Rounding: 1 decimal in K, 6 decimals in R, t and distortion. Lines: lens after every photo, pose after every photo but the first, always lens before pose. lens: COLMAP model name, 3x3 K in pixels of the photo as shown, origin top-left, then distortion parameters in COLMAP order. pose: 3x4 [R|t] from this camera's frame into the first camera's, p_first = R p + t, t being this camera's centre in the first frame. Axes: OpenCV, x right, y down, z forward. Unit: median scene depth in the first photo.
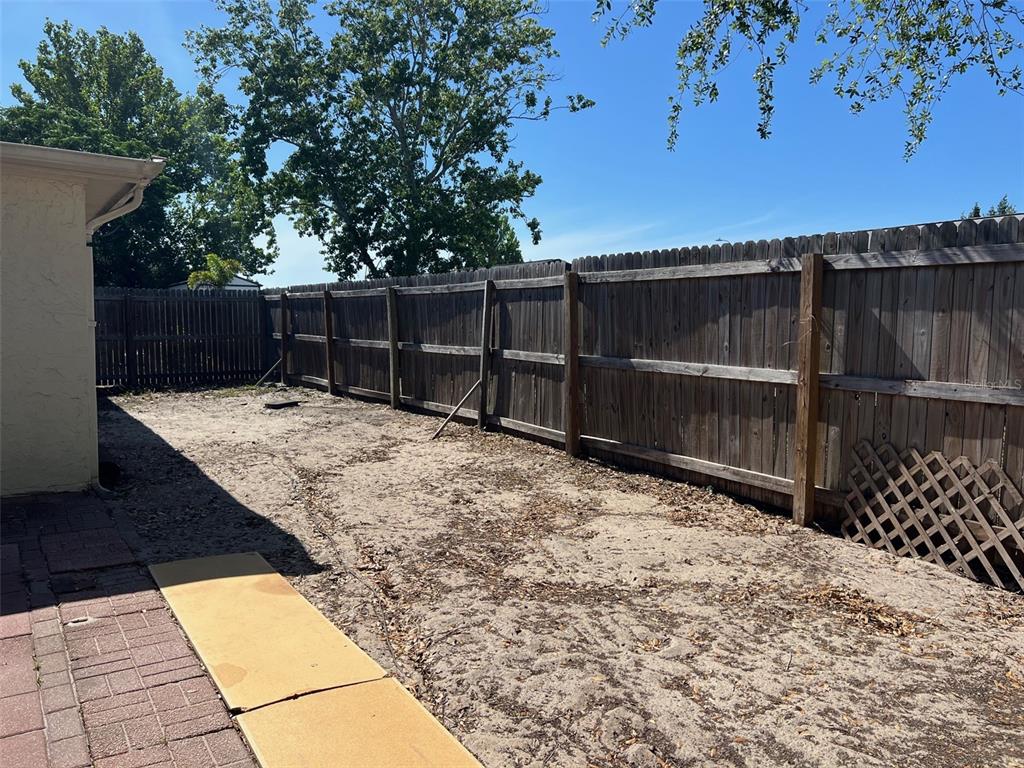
lens RADIAL K [[774.1, 0, 519.3], [0, 774.1, 387.7], [0, 0, 1]] dist [0.061981, -0.056412]
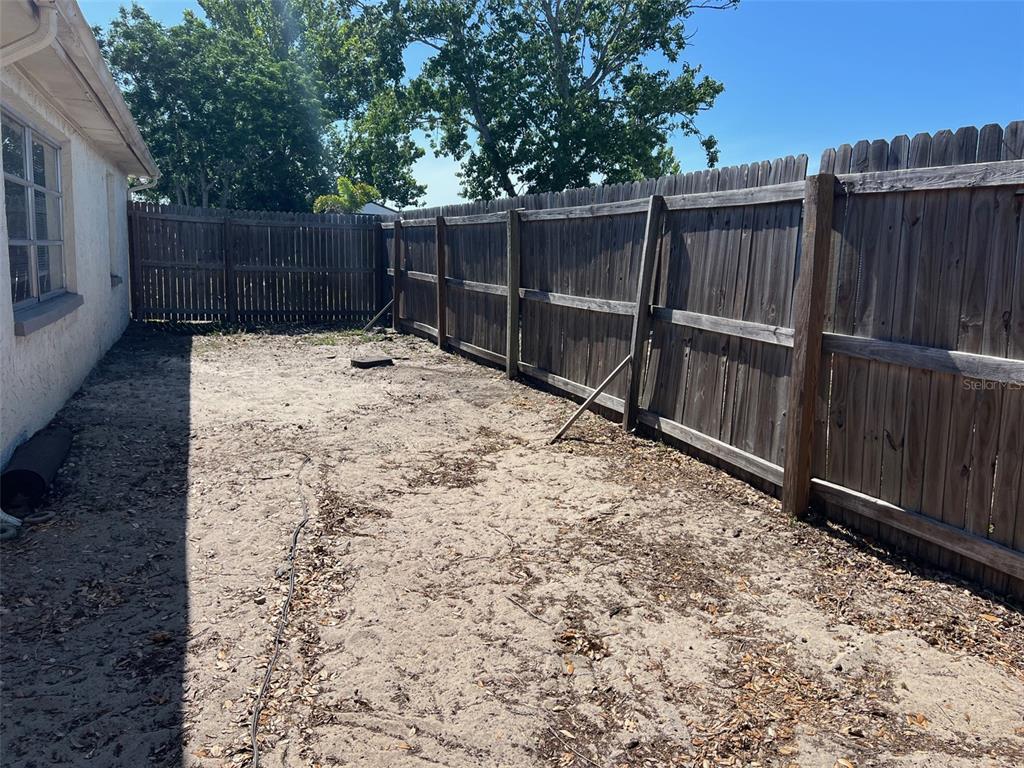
lens RADIAL K [[774.1, 0, 509.2], [0, 774.1, 390.6], [0, 0, 1]] dist [0.061981, -0.056412]
pose [[0.978039, 0.066240, -0.197614, -0.024322], [-0.049912, 0.995001, 0.086495, -0.036112], [0.202355, -0.074732, 0.976457, 0.407609]]
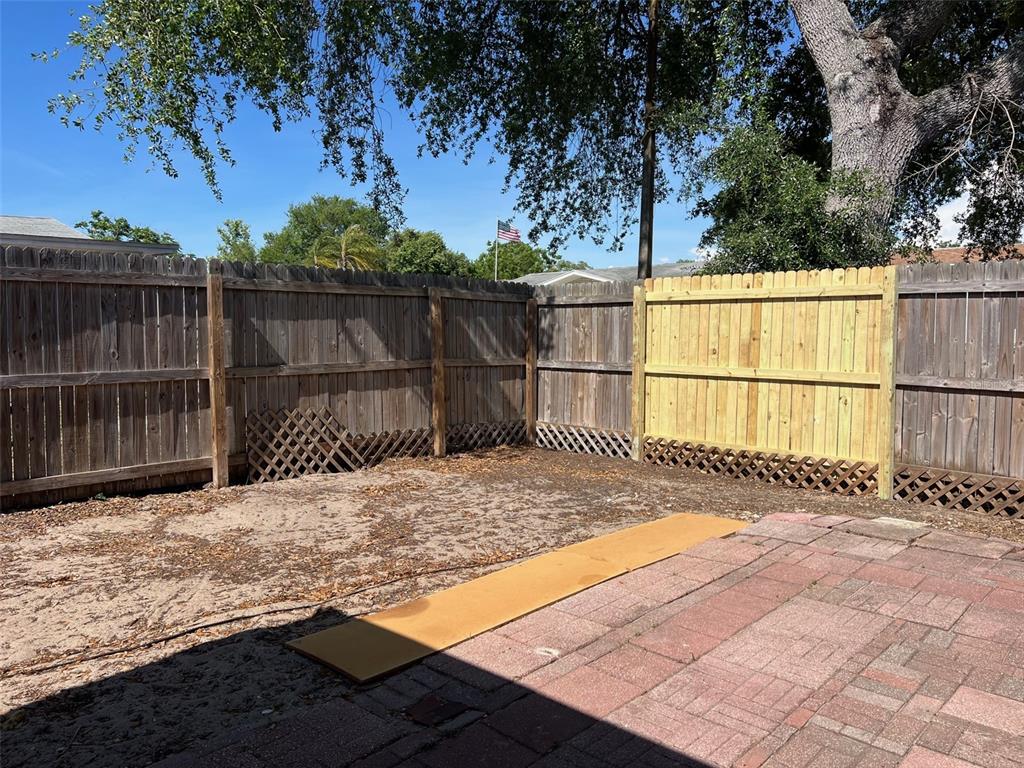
lens RADIAL K [[774.1, 0, 518.0], [0, 774.1, 382.1], [0, 0, 1]] dist [0.061981, -0.056412]
pose [[-0.241988, -0.091836, 0.965923, -0.675401], [0.076815, 0.990573, 0.113424, -0.070533], [-0.967234, 0.101645, -0.232652, 0.561318]]
